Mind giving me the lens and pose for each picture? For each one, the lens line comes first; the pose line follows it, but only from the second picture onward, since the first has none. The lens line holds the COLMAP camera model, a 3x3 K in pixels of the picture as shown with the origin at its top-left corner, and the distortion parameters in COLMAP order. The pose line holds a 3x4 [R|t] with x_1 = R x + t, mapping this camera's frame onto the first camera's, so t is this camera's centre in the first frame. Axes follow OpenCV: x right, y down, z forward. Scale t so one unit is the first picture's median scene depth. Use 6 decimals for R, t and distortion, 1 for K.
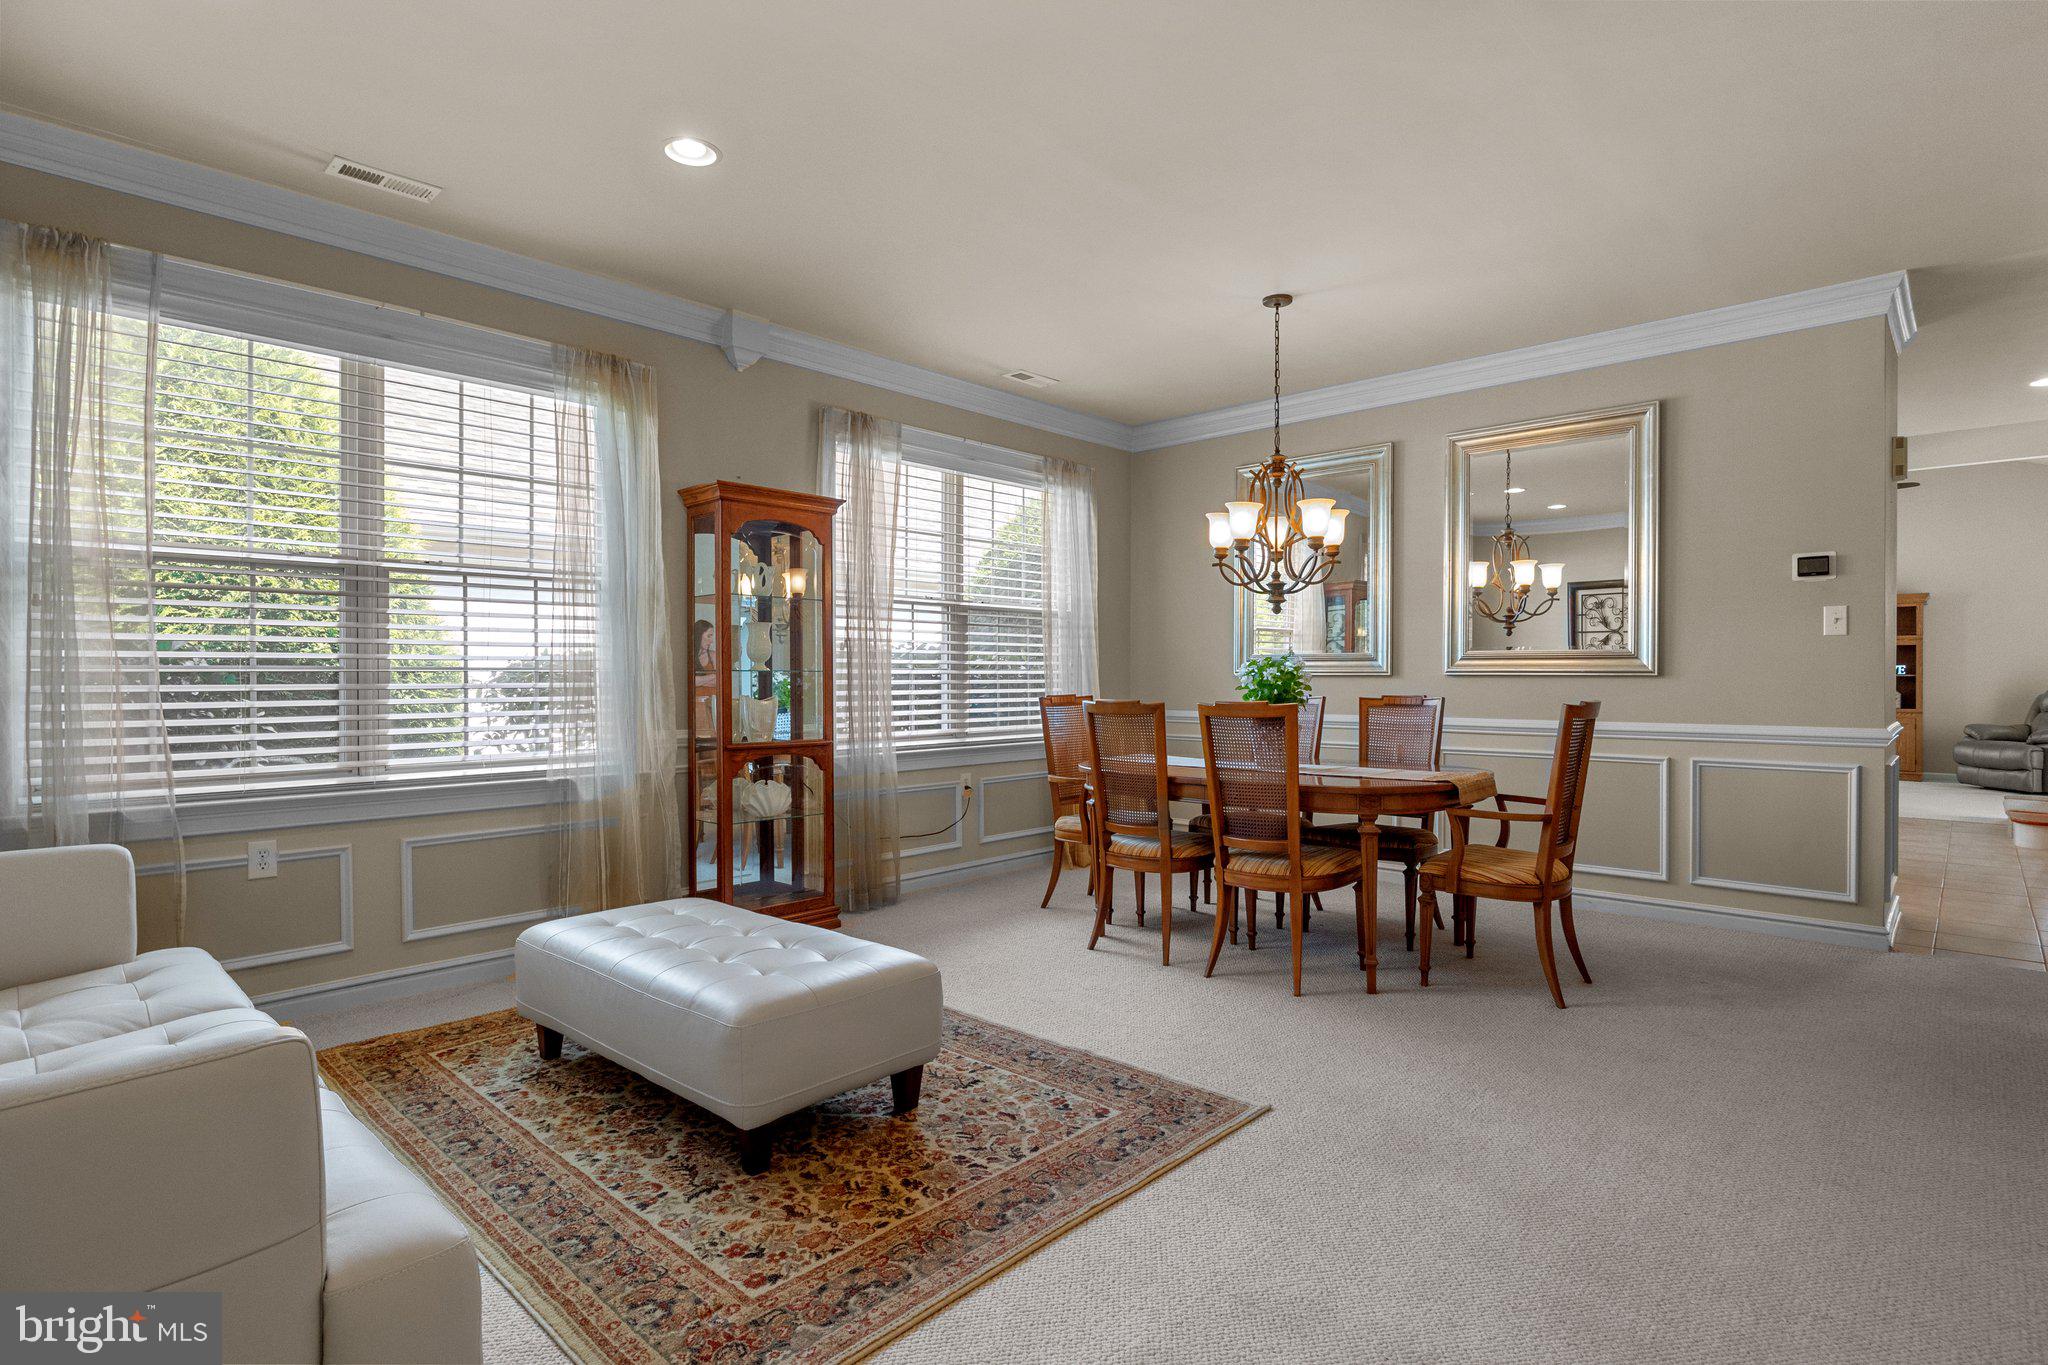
lens RADIAL K [[1022.3, 0, 1024.0], [0, 1022.3, 682.5], [0, 0, 1]] dist [-0.002036, 0.000413]
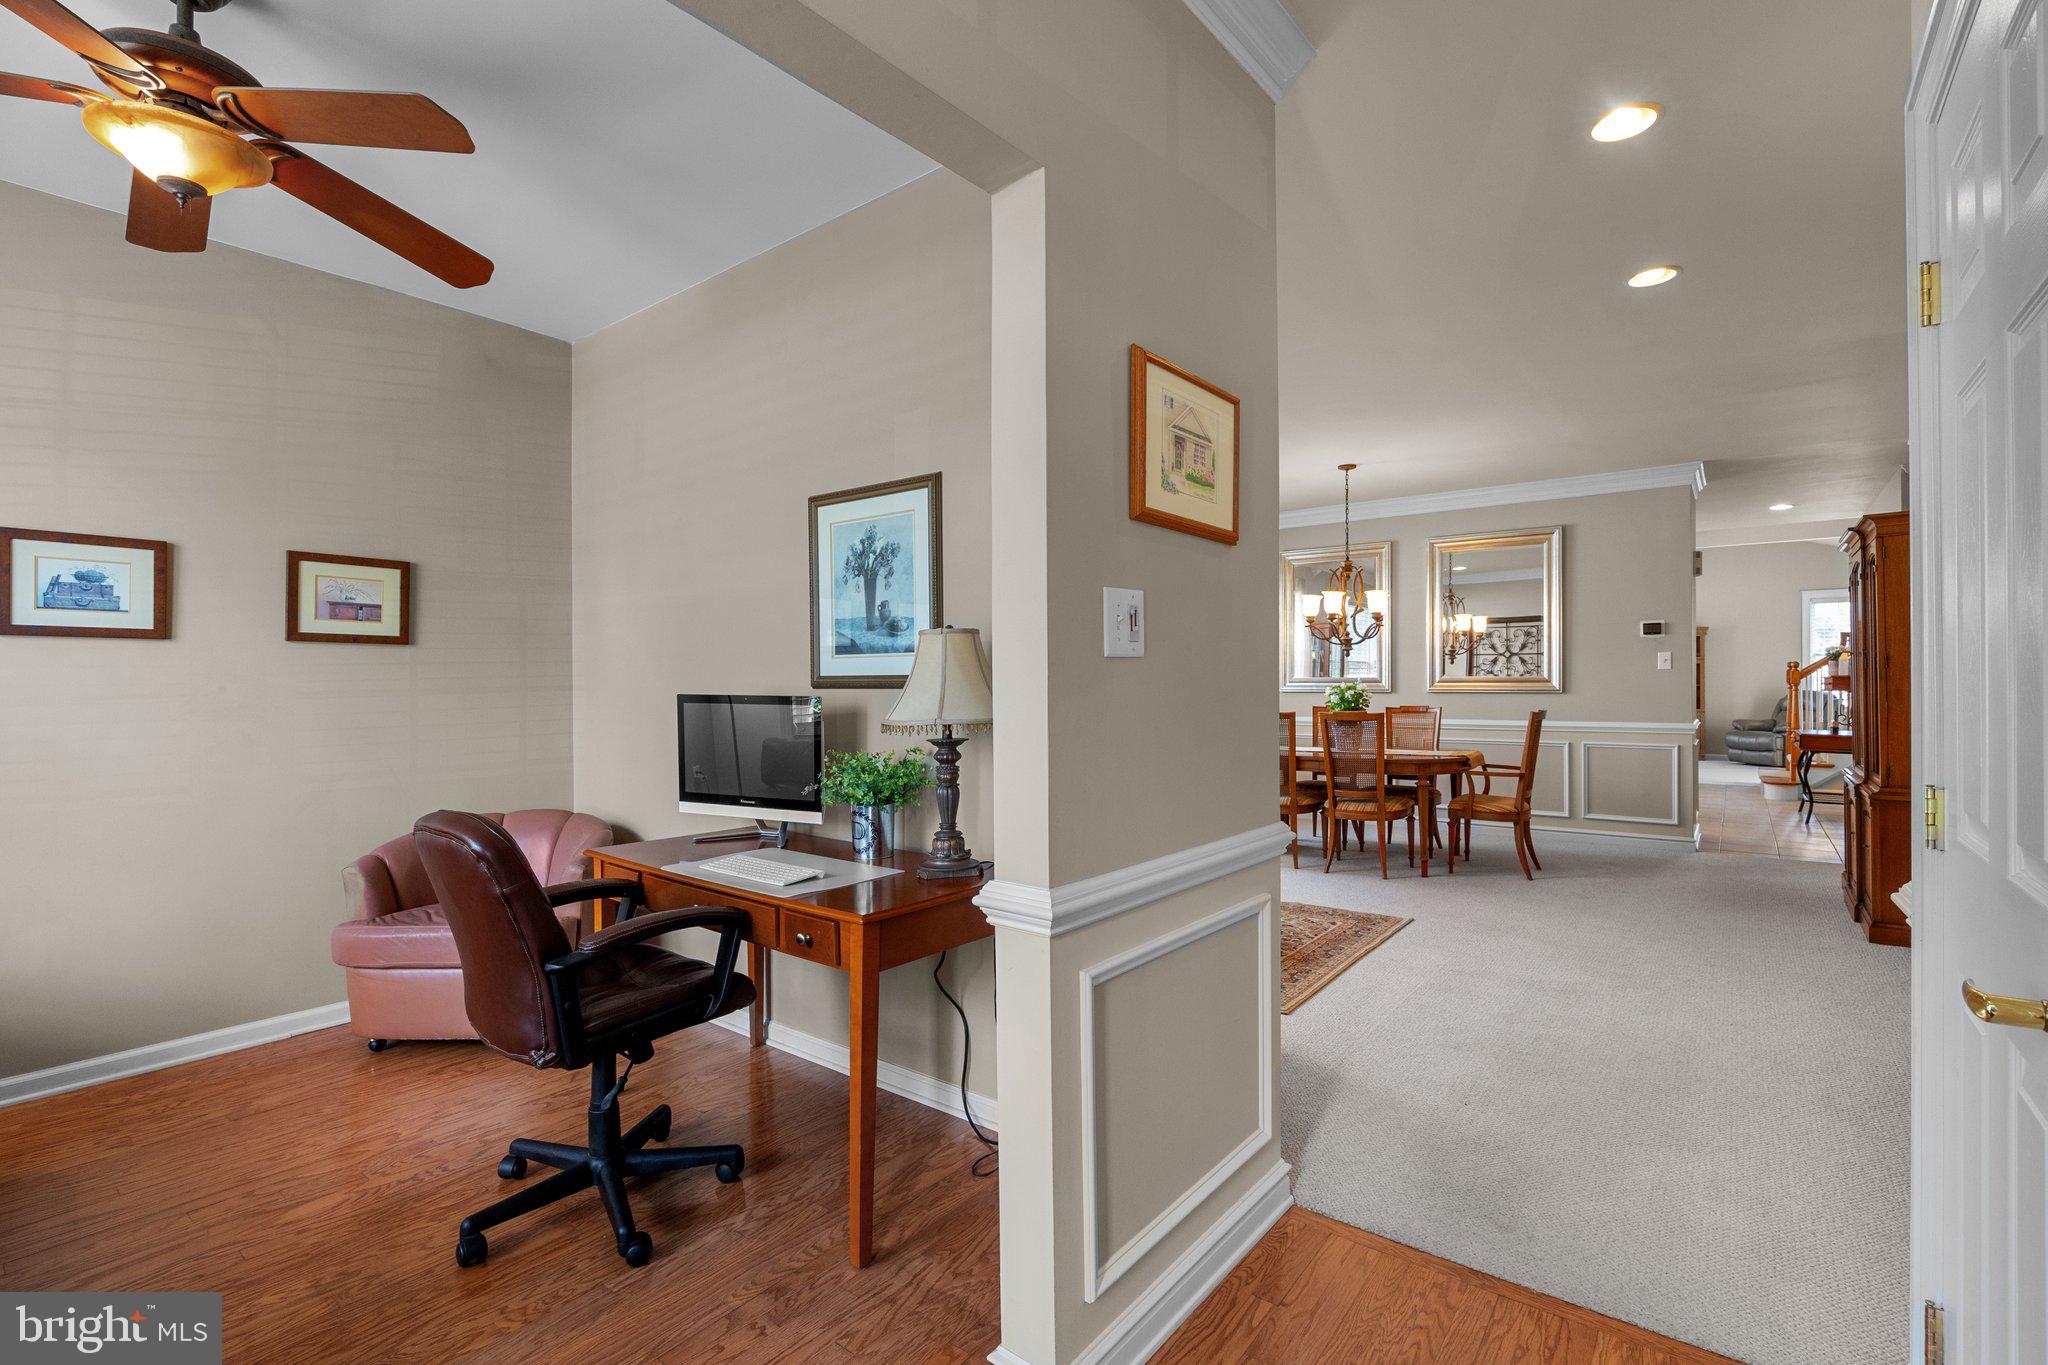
lens RADIAL K [[944.4, 0, 1011.0], [0, 944.4, 678.4], [0, 0, 1]] dist [-0.002845, -0.000285]
pose [[0.995717, -0.004004, 0.092371, -0.454032], [0.004608, 0.999969, -0.006332, -0.026682], [-0.092343, 0.006731, 0.995705, -0.485180]]
